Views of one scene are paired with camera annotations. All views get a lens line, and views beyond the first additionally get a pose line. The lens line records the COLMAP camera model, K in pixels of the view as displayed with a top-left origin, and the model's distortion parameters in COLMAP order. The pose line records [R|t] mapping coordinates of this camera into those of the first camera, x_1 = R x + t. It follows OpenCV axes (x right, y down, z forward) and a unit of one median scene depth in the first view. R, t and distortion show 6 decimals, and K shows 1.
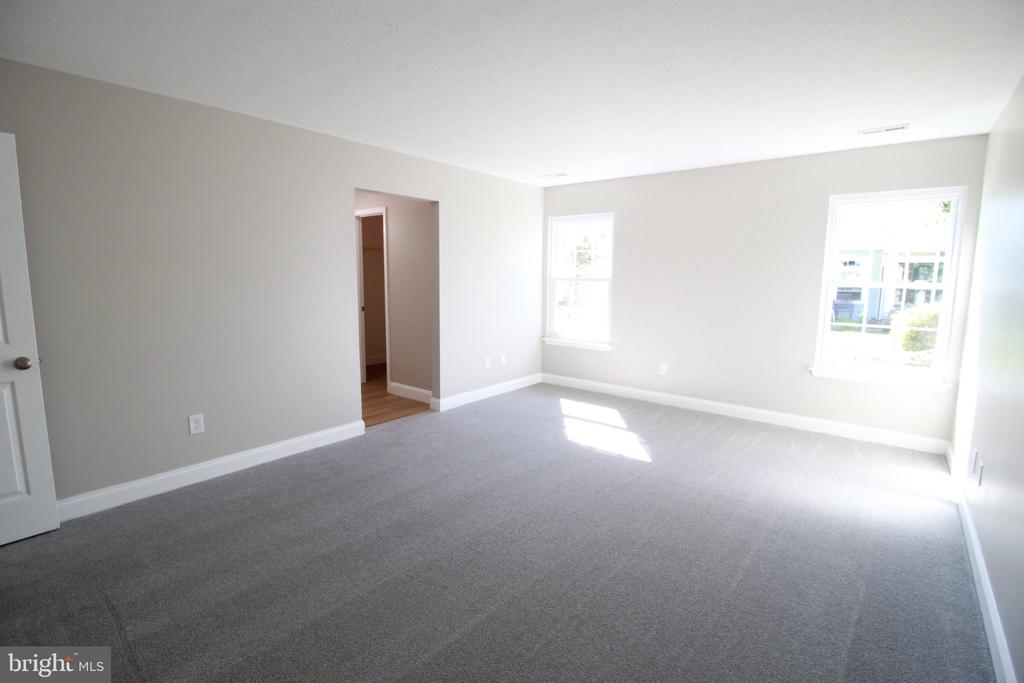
lens RADIAL K [[474.9, 0, 509.7], [0, 474.9, 335.3], [0, 0, 1]] dist [-0.002656, -0.010502]
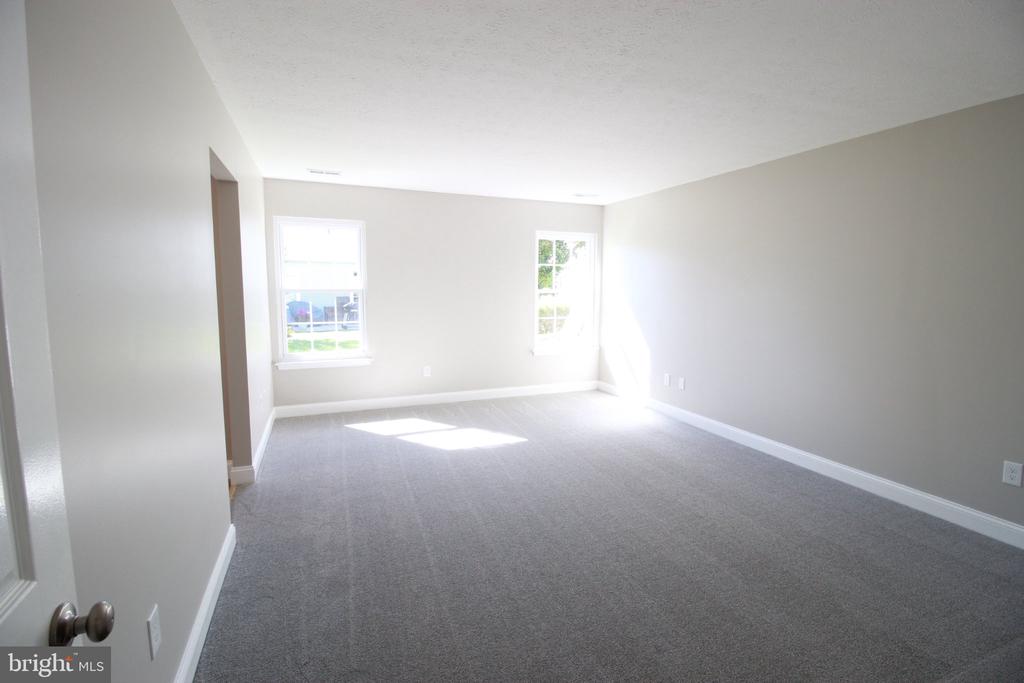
lens RADIAL K [[474.9, 0, 512.9], [0, 474.9, 343.3], [0, 0, 1]] dist [-0.002656, -0.010502]
pose [[0.477292, -0.112685, 0.871490, -0.650009], [0.110983, 0.991533, 0.067424, -0.056591], [-0.871708, 0.064540, 0.485757, 0.369250]]
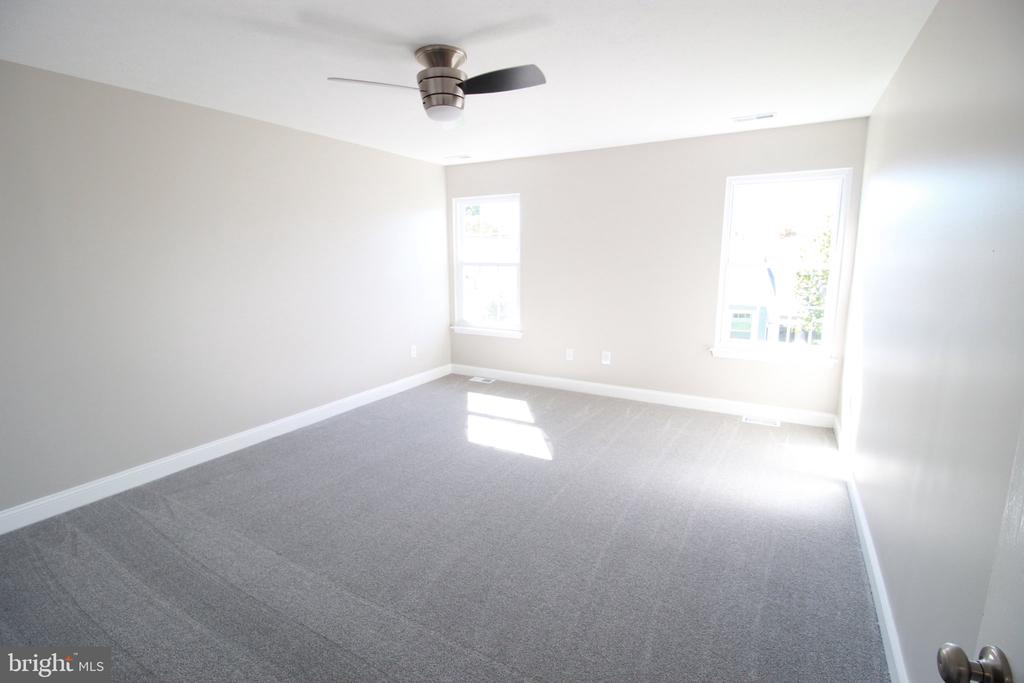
lens RADIAL K [[474.9, 0, 509.2], [0, 474.9, 334.5], [0, 0, 1]] dist [-0.002656, -0.010502]
pose [[0.987318, -0.039812, 0.153679, 0.054244], [0.034506, 0.998718, 0.037044, -0.014580], [-0.154957, -0.031271, 0.987426, 0.067485]]
